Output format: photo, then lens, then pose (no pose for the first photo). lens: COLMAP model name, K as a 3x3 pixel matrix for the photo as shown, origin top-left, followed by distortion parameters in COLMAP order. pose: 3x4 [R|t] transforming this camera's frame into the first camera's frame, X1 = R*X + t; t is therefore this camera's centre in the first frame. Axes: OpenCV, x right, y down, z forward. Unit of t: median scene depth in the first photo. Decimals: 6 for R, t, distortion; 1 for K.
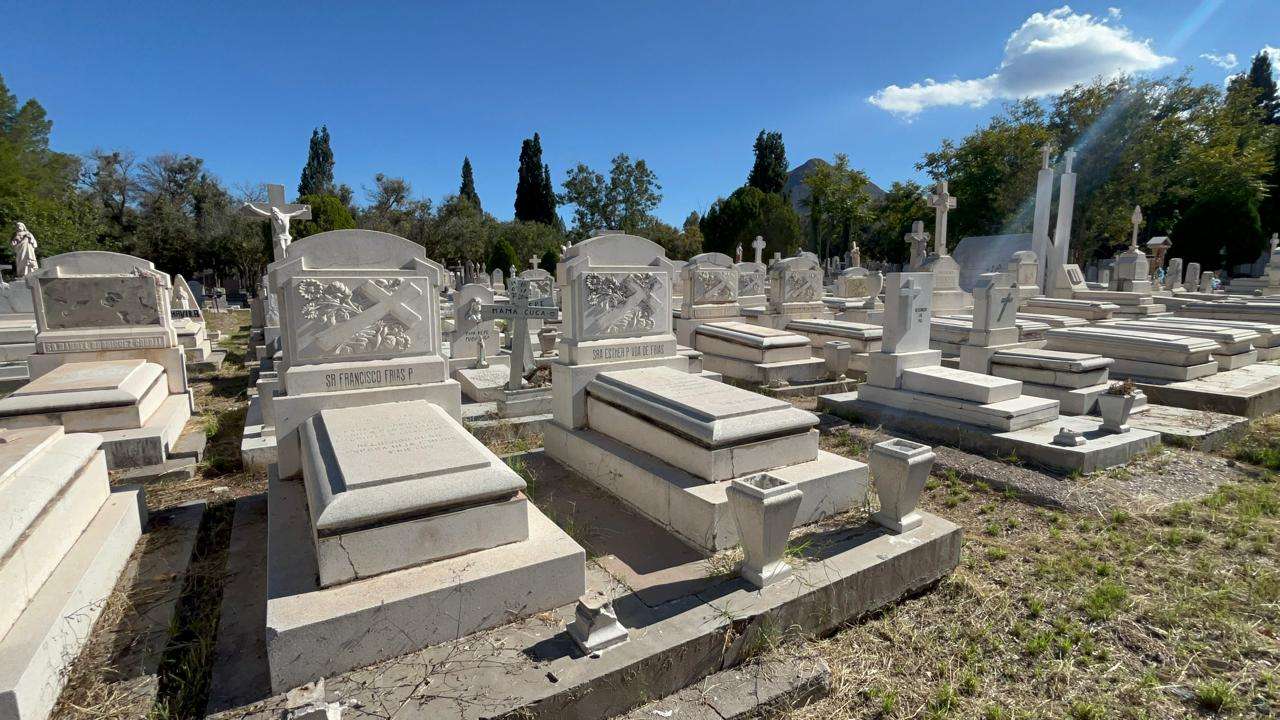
lens RADIAL K [[588.4, 0, 633.8], [0, 588.4, 364.7], [0, 0, 1]] dist [-0.003711, 0.002088]
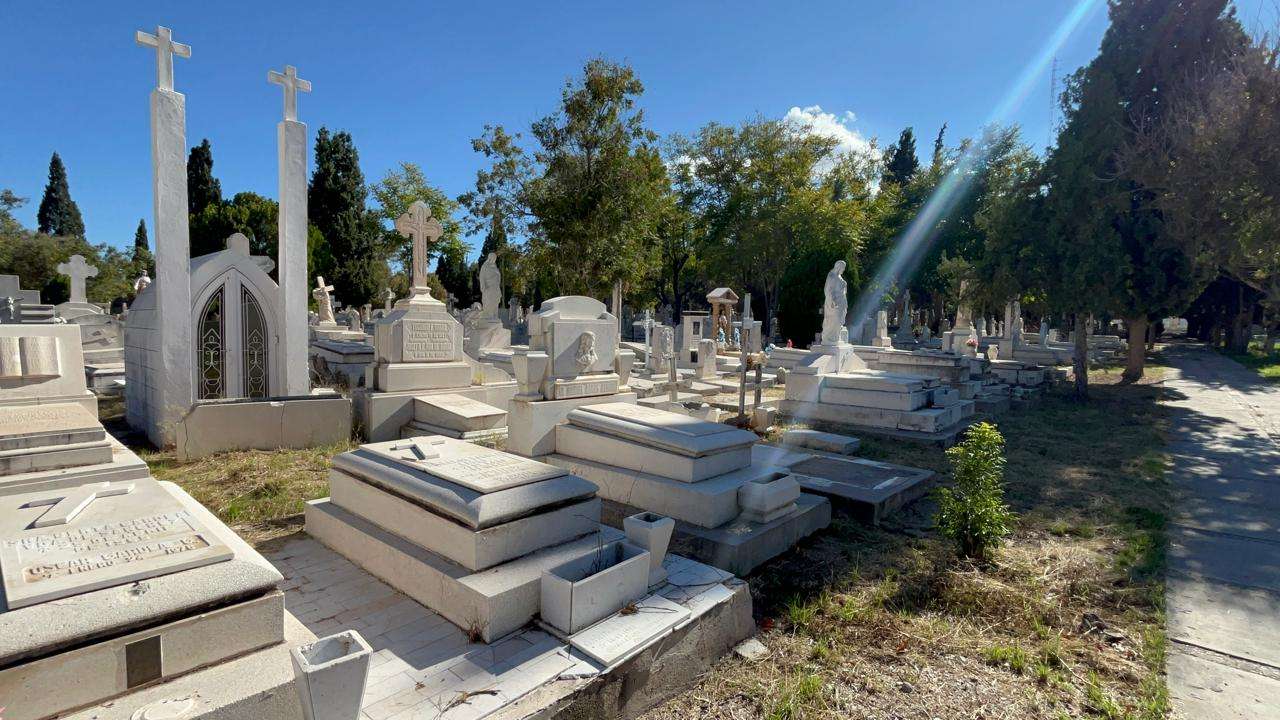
lens RADIAL K [[588.4, 0, 639.9], [0, 588.4, 362.7], [0, 0, 1]] dist [-0.003711, 0.002088]
pose [[0.954230, 0.010159, 0.298902, 0.463577], [0.015174, 0.996491, -0.082313, -0.048496], [-0.298690, 0.083081, 0.950727, 0.256233]]
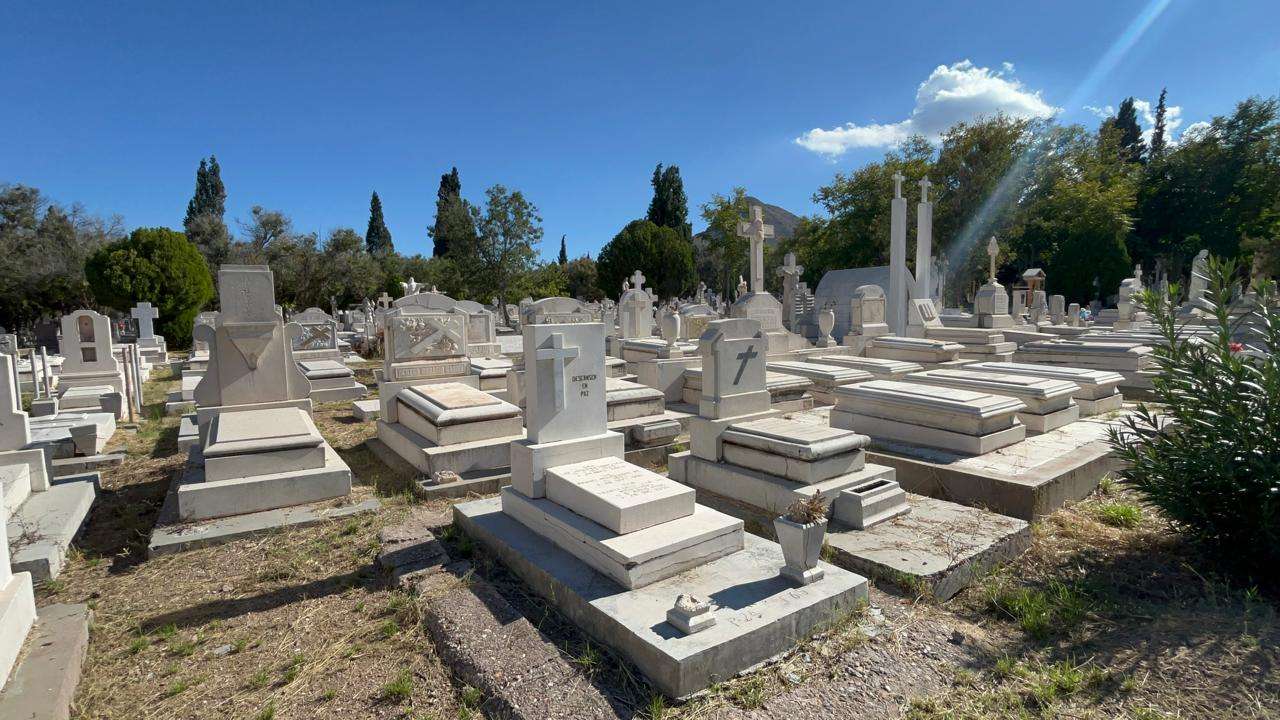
lens RADIAL K [[588.4, 0, 644.6], [0, 588.4, 355.7], [0, 0, 1]] dist [-0.003711, 0.002088]
pose [[0.995004, -0.020887, 0.097622, 0.112940], [0.027892, 0.997089, -0.070955, -0.015545], [-0.095855, 0.073324, 0.992691, 0.071252]]
